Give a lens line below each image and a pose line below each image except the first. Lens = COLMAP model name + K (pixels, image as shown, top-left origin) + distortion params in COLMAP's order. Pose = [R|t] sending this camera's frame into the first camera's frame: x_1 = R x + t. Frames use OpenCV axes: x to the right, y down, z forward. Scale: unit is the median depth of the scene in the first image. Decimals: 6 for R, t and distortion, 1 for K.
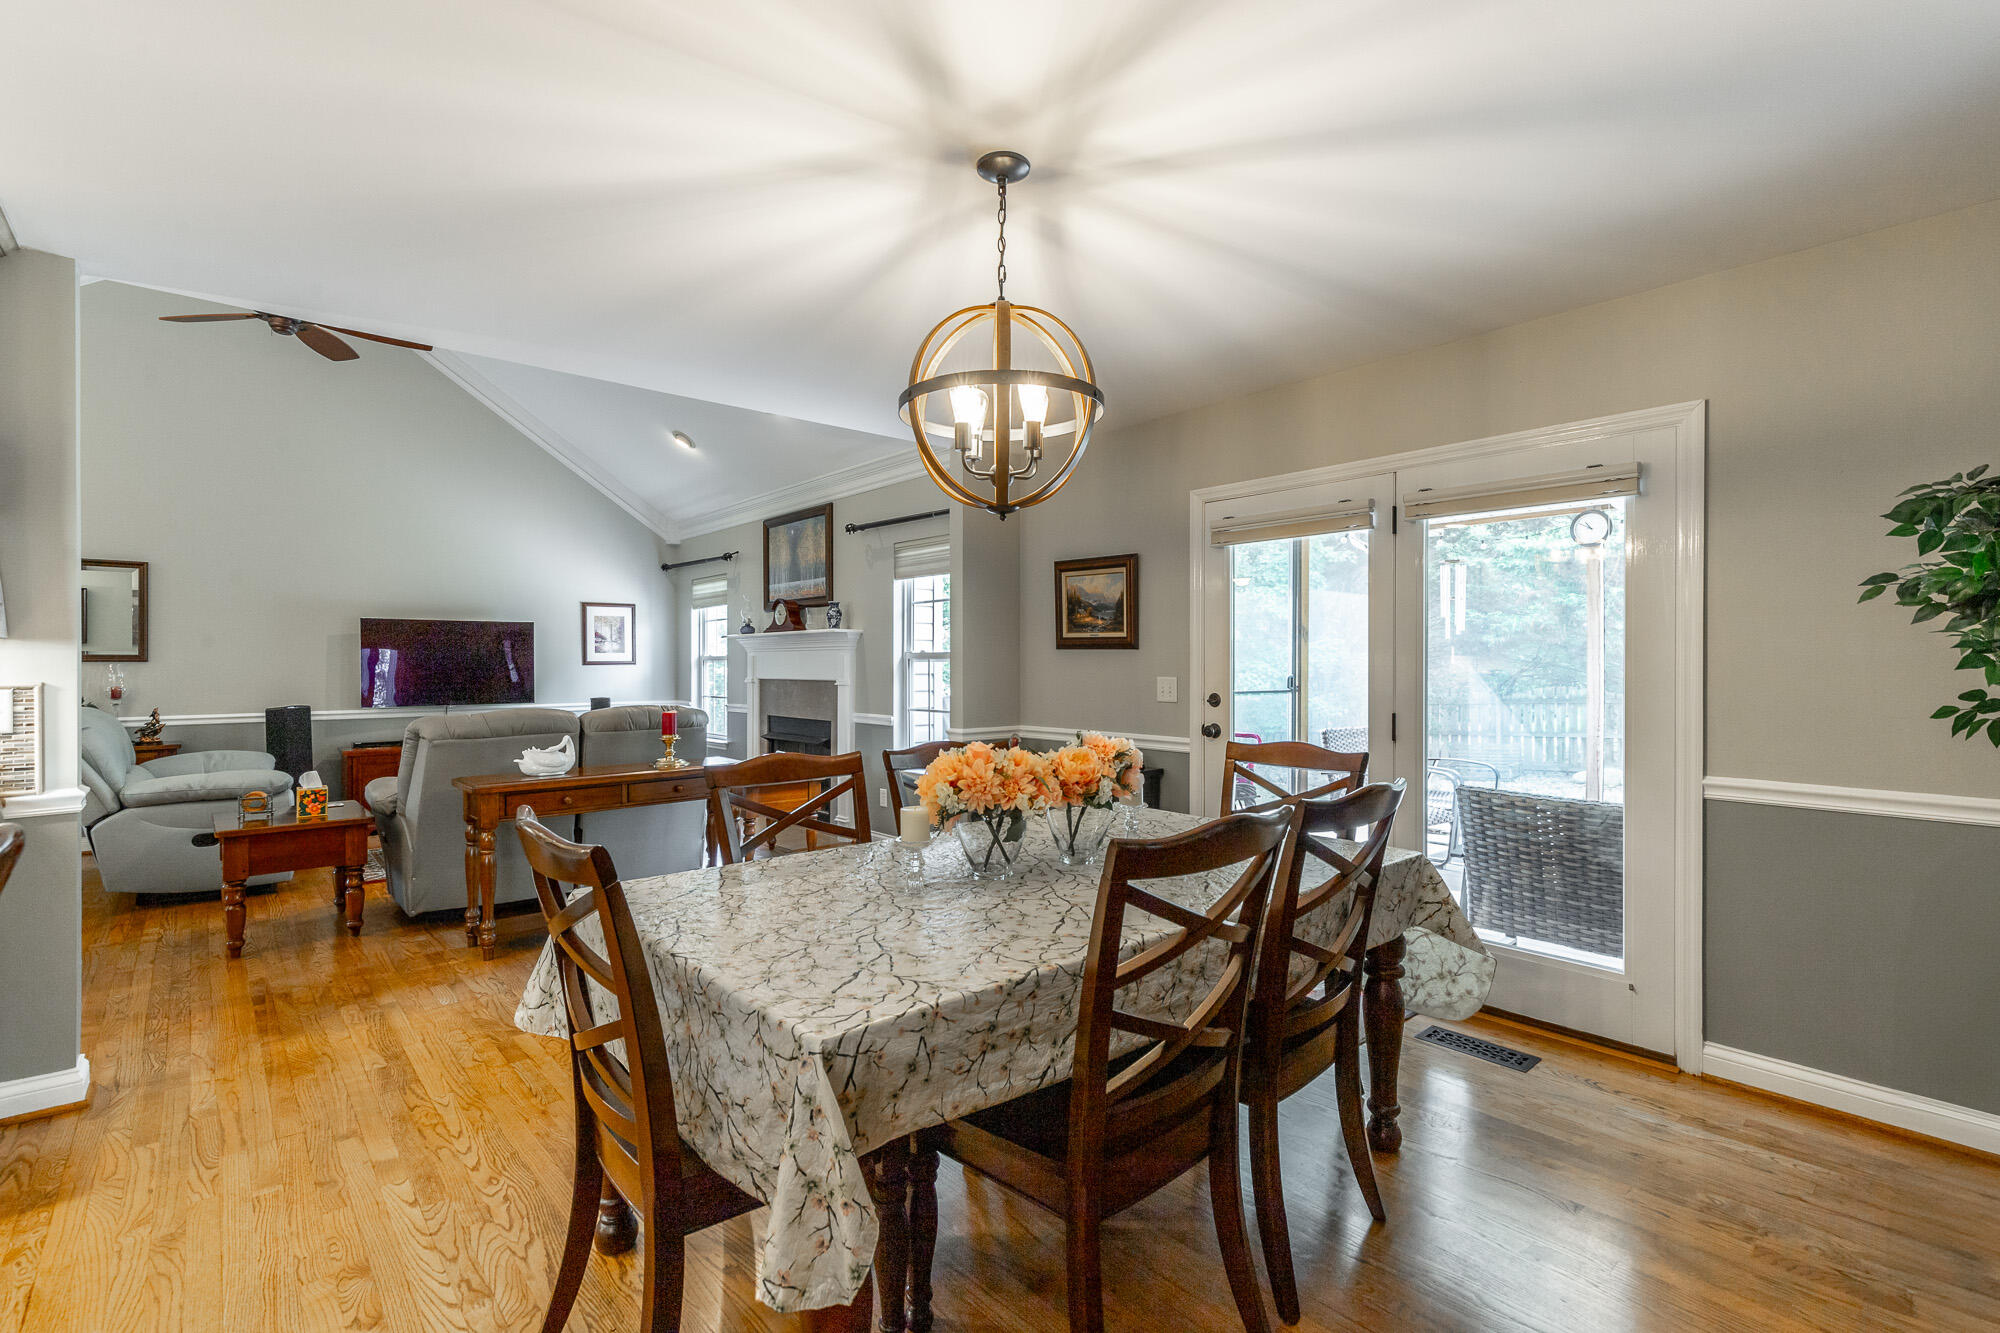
lens RADIAL K [[907.4, 0, 1011.5], [0, 907.4, 666.5], [0, 0, 1]] dist [0.008243, -0.001328]
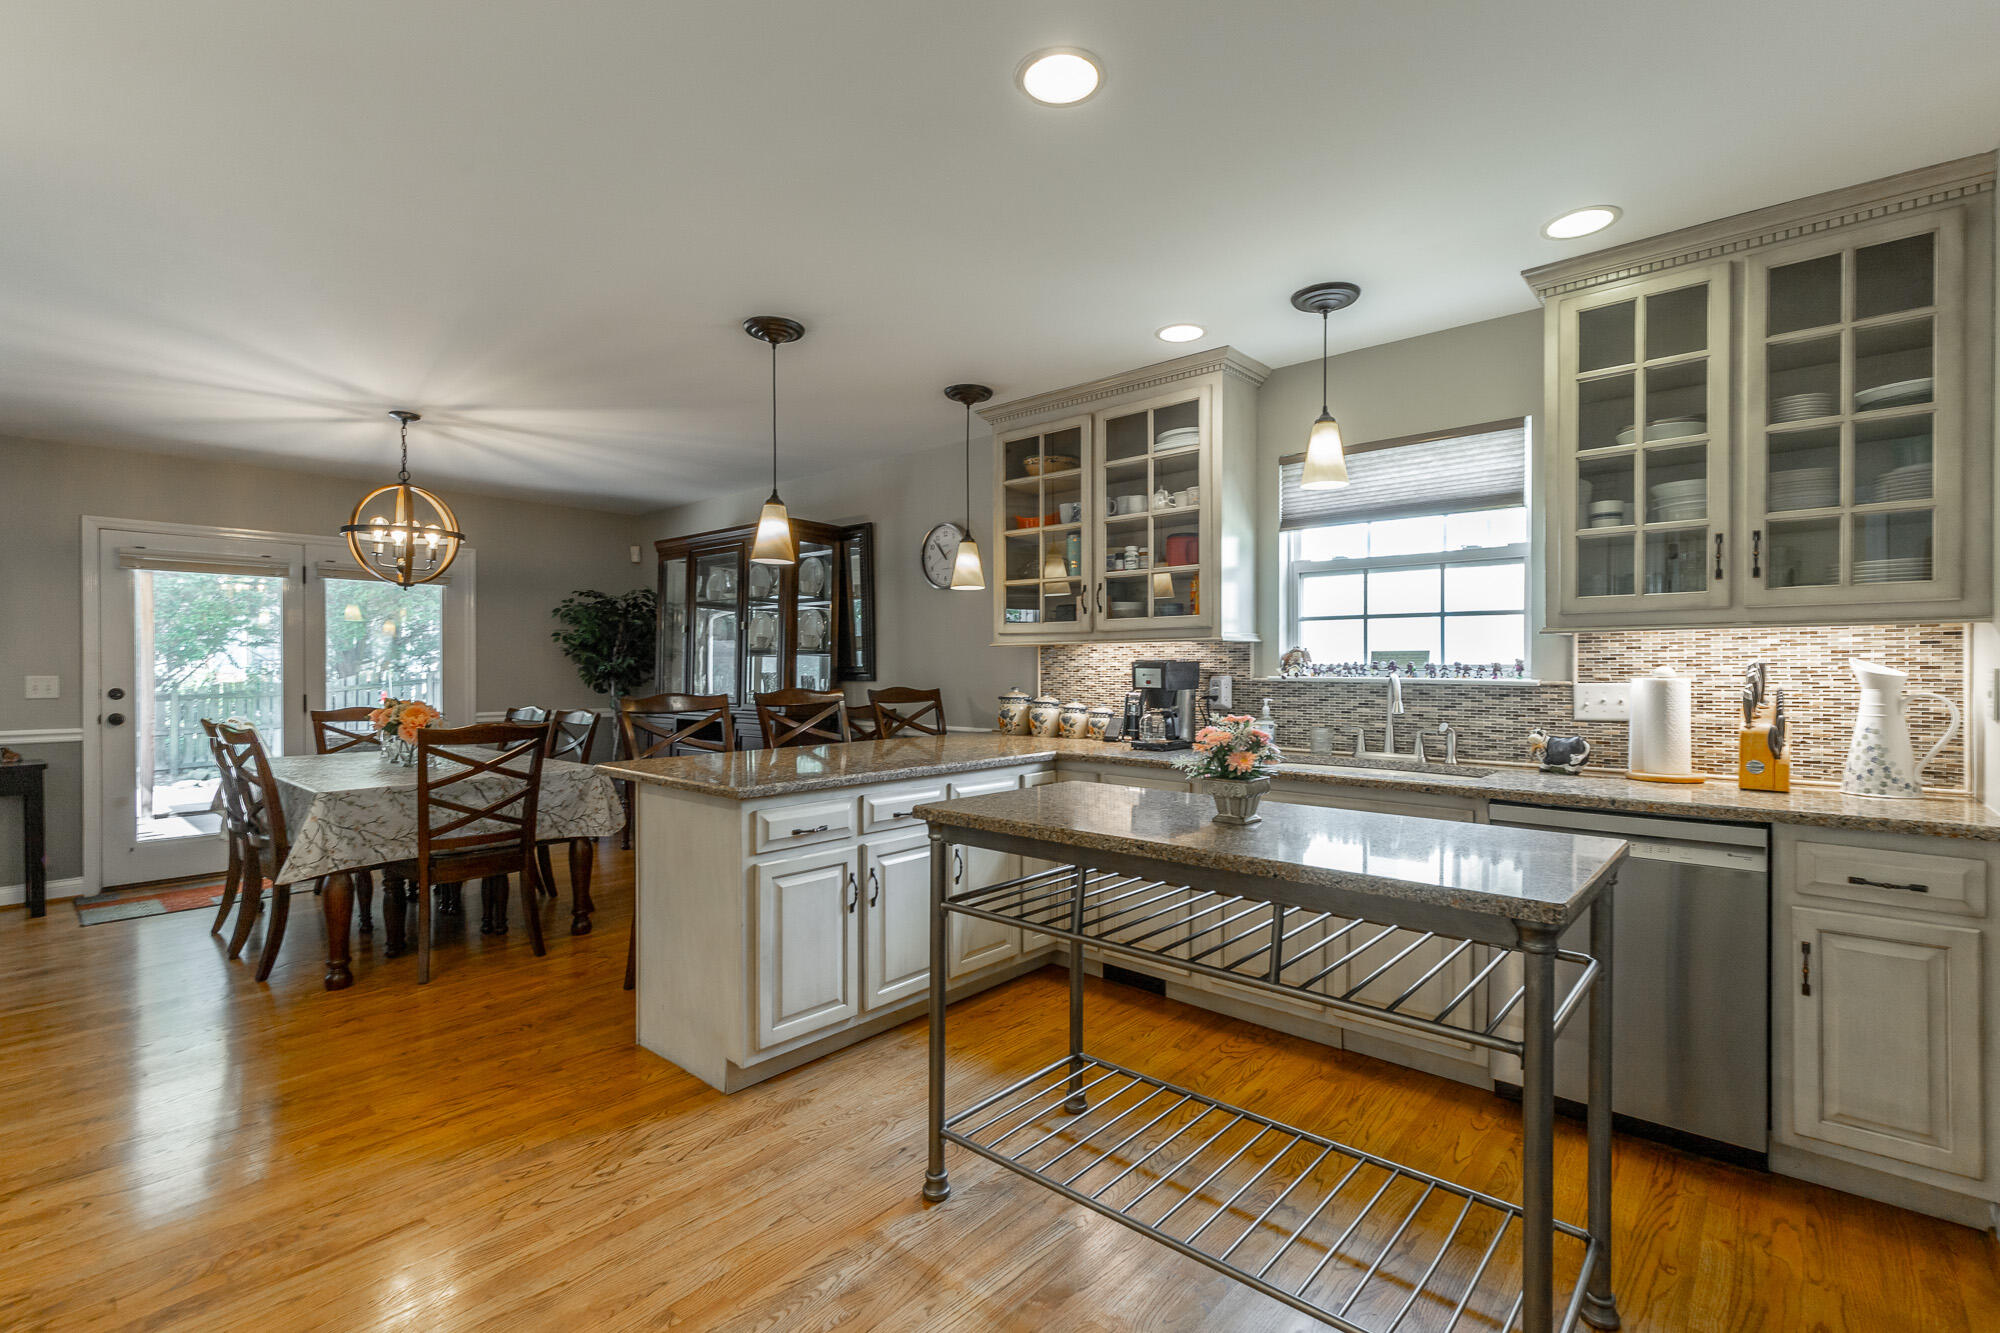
lens RADIAL K [[907.4, 0, 1005.7], [0, 907.4, 674.0], [0, 0, 1]] dist [0.008243, -0.001328]
pose [[-0.126955, -0.006063, 0.991890, -0.738490], [0.009904, 0.999924, 0.007380, 0.008582], [-0.991859, 0.010760, -0.126885, -0.019052]]
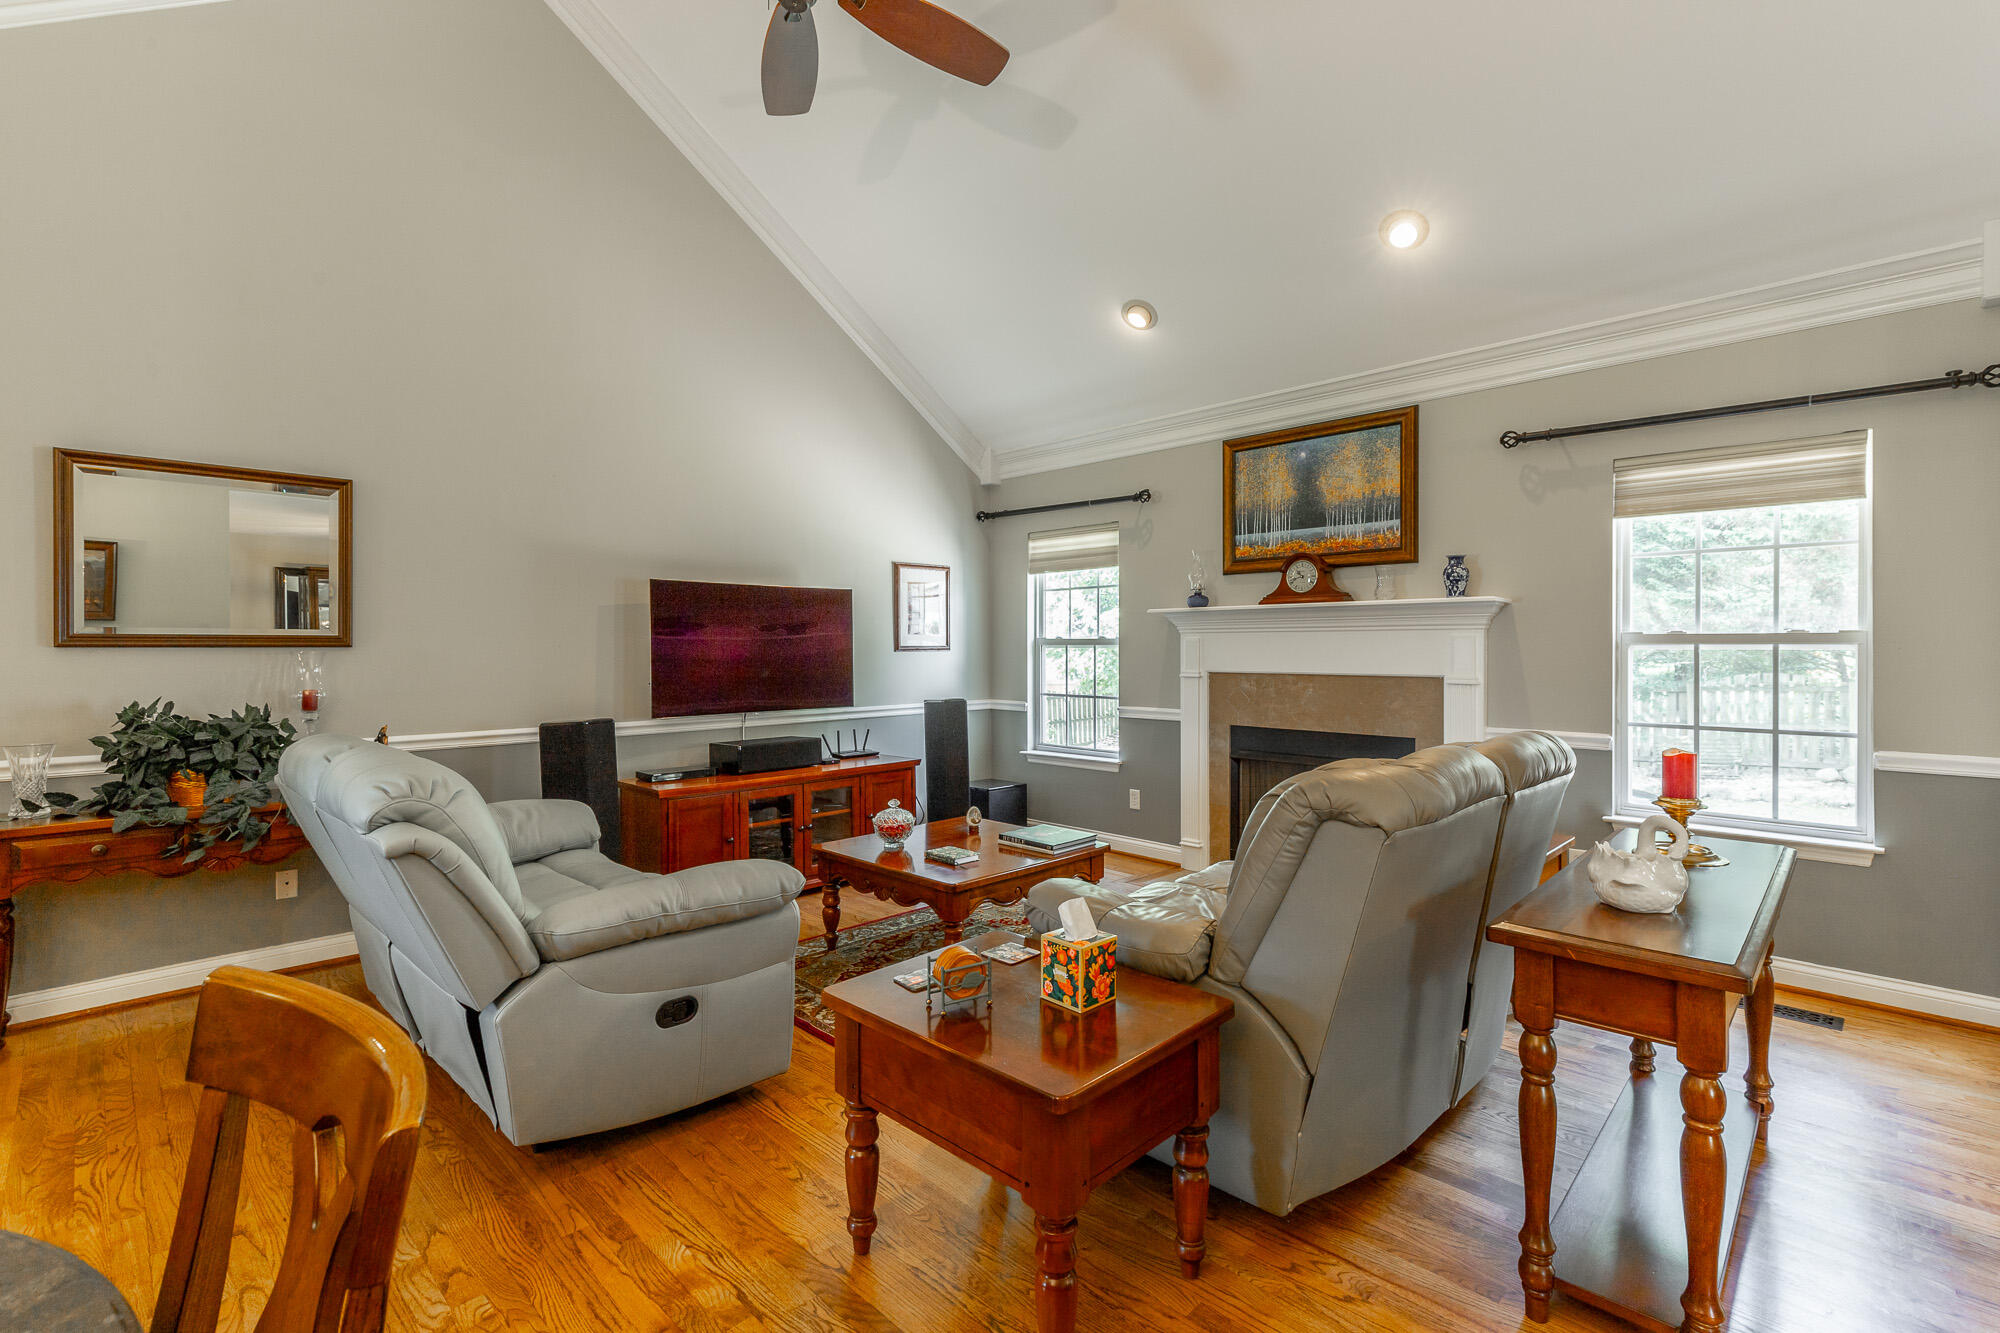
lens RADIAL K [[907.4, 0, 1004.9], [0, 907.4, 649.7], [0, 0, 1]] dist [0.008243, -0.001328]
pose [[0.997757, 0.001189, 0.066927, -0.560654], [-0.001177, 0.999999, -0.000229, -0.003615], [-0.066928, 0.000150, 0.997758, 0.378859]]
